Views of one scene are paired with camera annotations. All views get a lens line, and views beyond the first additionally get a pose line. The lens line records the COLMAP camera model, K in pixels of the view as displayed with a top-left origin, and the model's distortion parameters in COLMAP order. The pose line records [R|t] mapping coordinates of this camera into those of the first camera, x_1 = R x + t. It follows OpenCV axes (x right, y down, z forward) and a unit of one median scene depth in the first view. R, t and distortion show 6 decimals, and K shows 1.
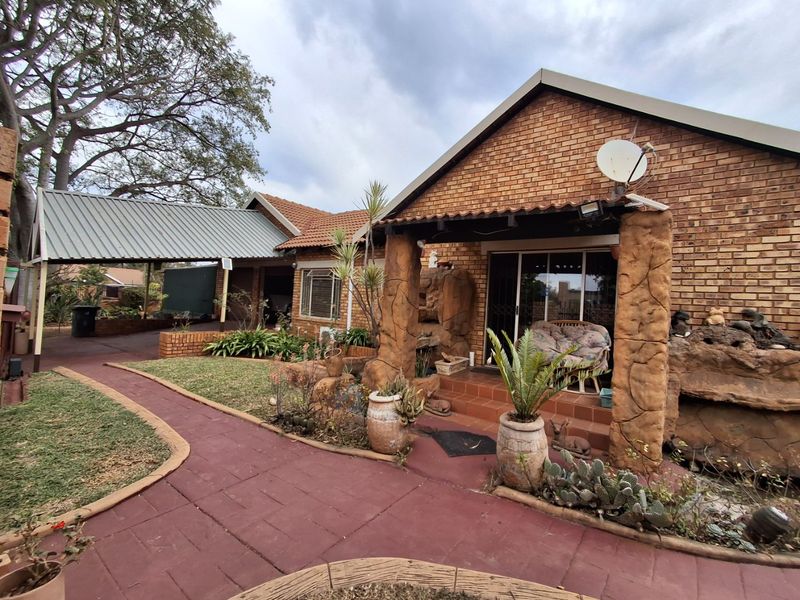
lens RADIAL K [[365.3, 0, 402.8], [0, 365.3, 296.9], [0, 0, 1]] dist [-0.010032, 0.018653]
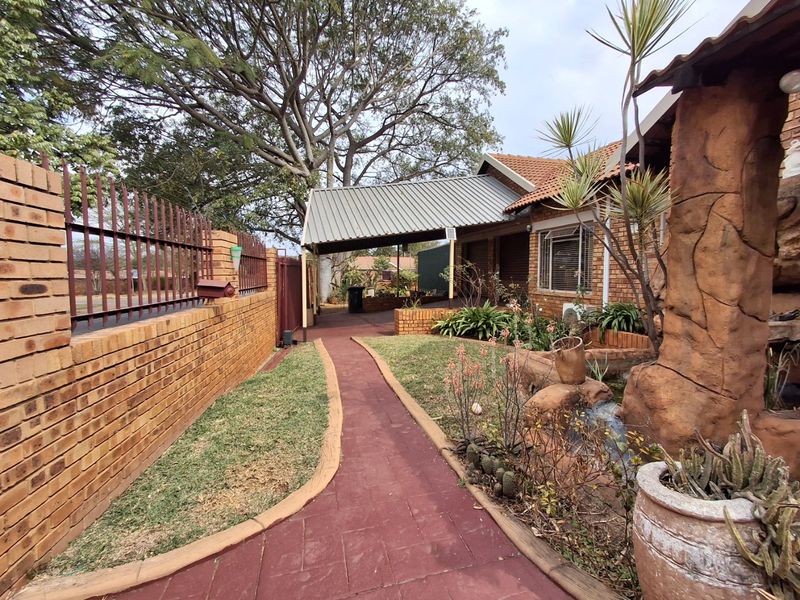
lens RADIAL K [[365.3, 0, 402.8], [0, 365.3, 296.9], [0, 0, 1]] dist [-0.010032, 0.018653]
pose [[0.783179, -0.016665, -0.621573, -0.015363], [0.054381, 0.997646, 0.041772, 0.019722], [0.619413, -0.066516, 0.782242, 0.200570]]
